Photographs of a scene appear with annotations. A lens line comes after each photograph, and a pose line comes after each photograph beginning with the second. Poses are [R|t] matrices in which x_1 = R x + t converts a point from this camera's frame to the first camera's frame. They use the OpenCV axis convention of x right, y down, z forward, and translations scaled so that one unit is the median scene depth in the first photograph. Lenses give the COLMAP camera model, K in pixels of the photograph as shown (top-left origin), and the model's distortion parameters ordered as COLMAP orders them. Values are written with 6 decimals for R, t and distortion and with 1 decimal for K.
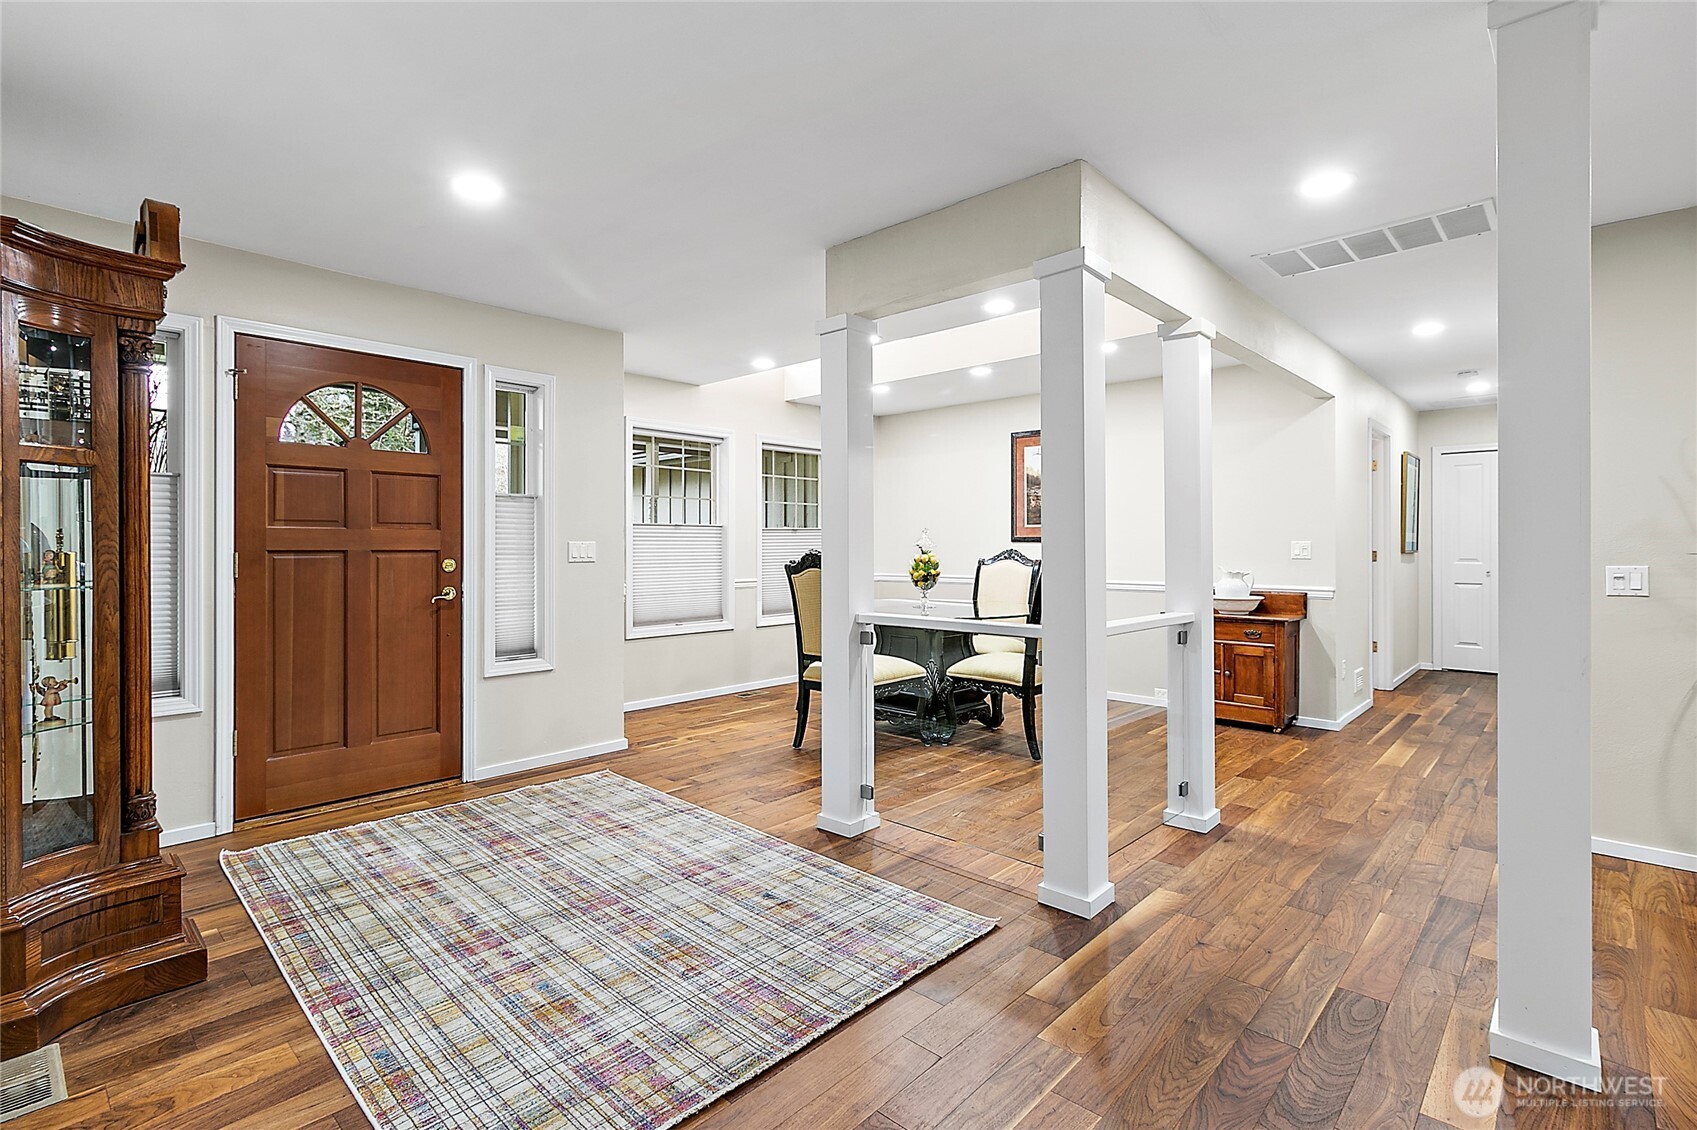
lens RADIAL K [[805.0, 0, 861.3], [0, 805.0, 552.3], [0, 0, 1]] dist [-0.000464, 0.002147]
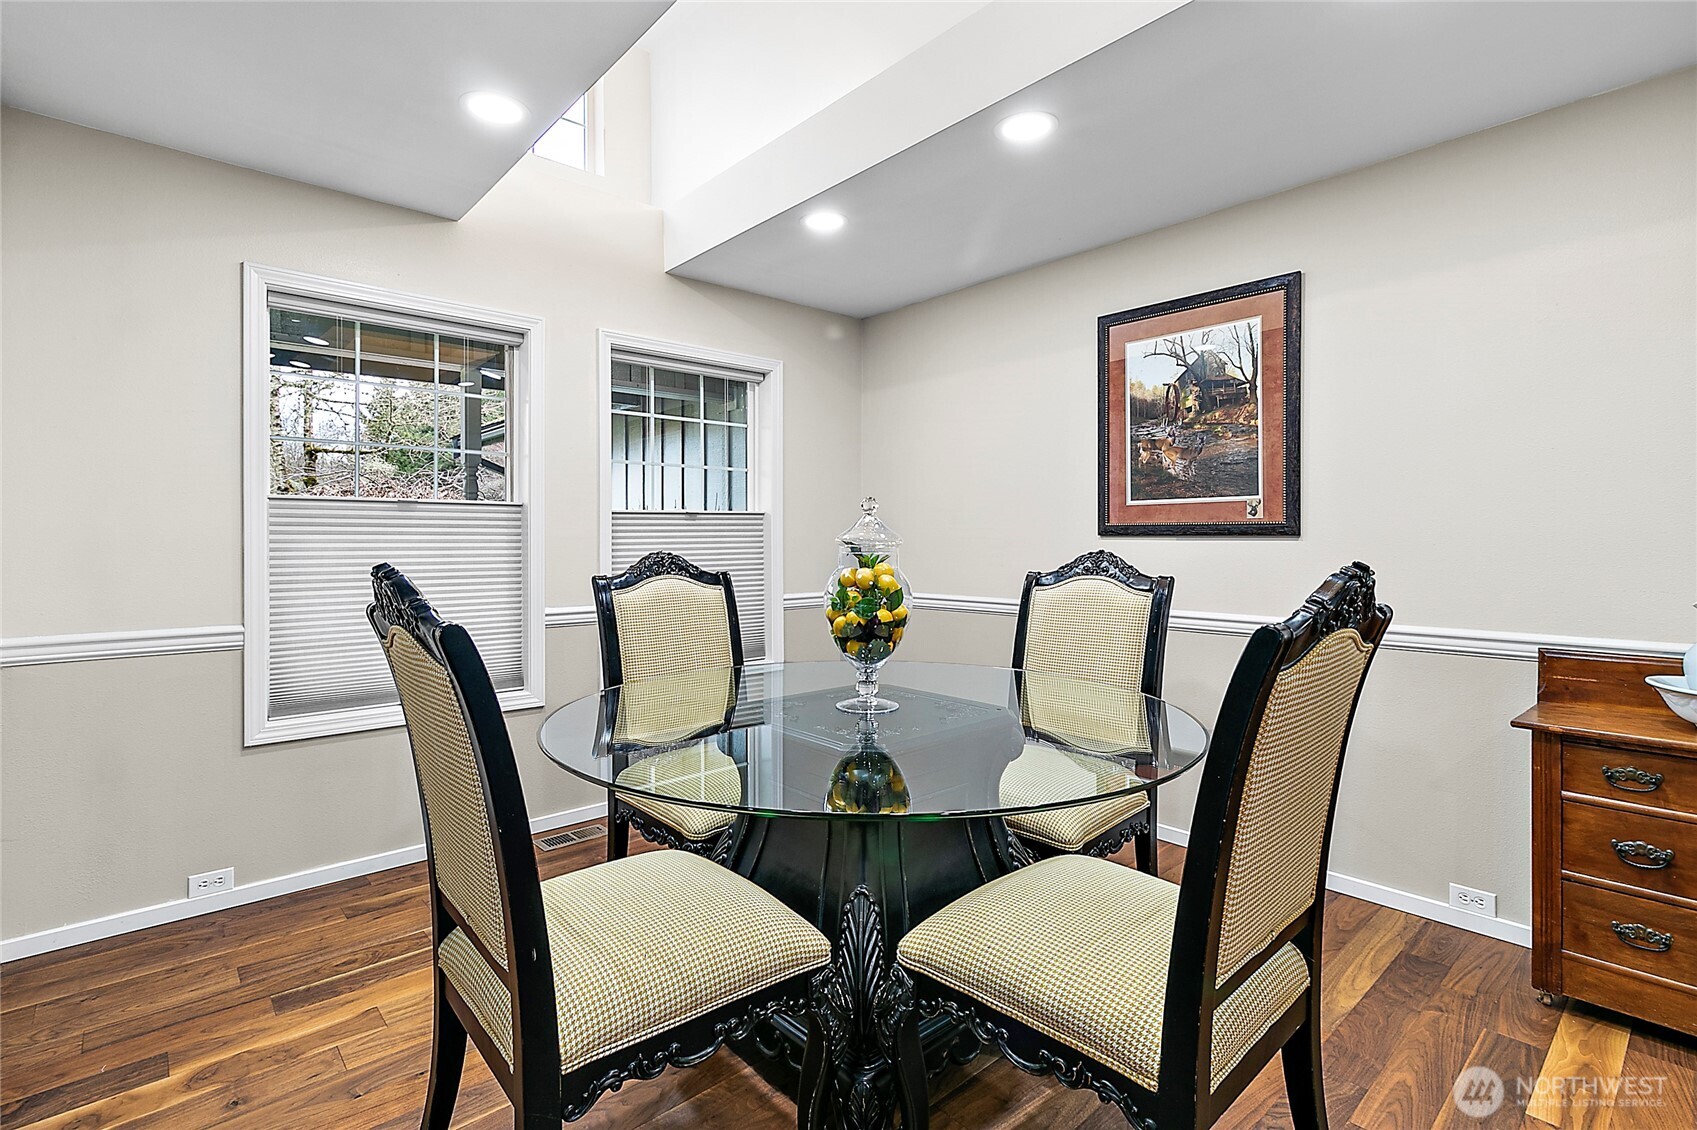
lens RADIAL K [[805.0, 0, 849.0], [0, 805.0, 540.4], [0, 0, 1]] dist [-0.000464, 0.002147]
pose [[0.994205, 0.000459, -0.107499, 0.096926], [-0.001438, 0.999958, -0.009034, -0.005539], [0.107490, 0.009136, 0.994164, 0.548893]]
